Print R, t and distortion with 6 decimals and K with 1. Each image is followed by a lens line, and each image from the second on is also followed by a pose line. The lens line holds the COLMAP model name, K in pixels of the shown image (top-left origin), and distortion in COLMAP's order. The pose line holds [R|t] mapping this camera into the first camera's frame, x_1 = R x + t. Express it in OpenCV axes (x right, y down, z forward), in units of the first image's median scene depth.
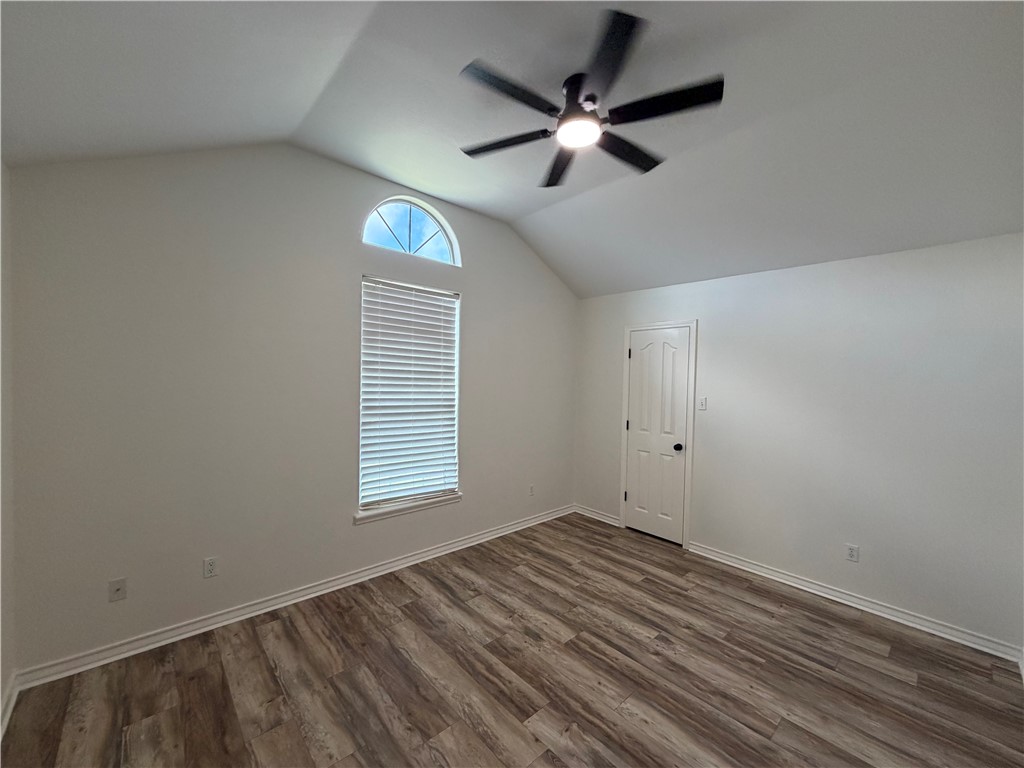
lens RADIAL K [[408.8, 0, 510.6], [0, 408.8, 392.6], [0, 0, 1]] dist [-0.000440, -0.000385]
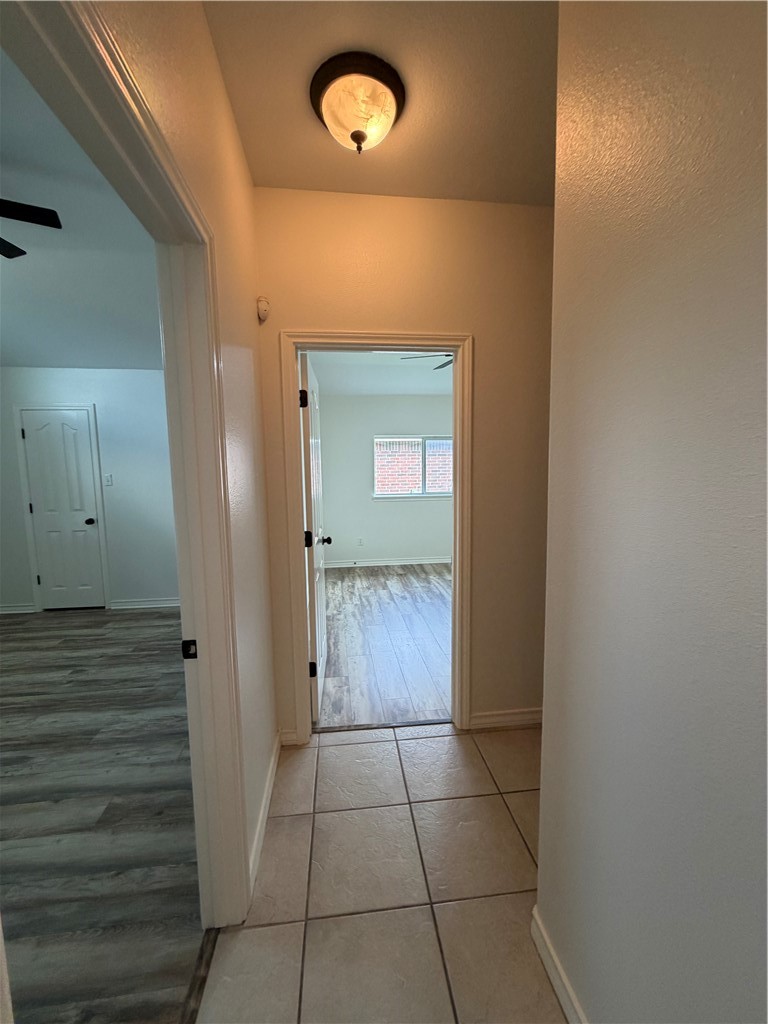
lens RADIAL K [[408.8, 0, 381.3], [0, 408.8, 509.7], [0, 0, 1]] dist [-0.000440, -0.000385]
pose [[0.579768, -0.121160, 0.805723, -0.019112], [0.057221, 0.992495, 0.108072, 0.040662], [-0.812770, -0.016553, 0.582349, -0.375280]]
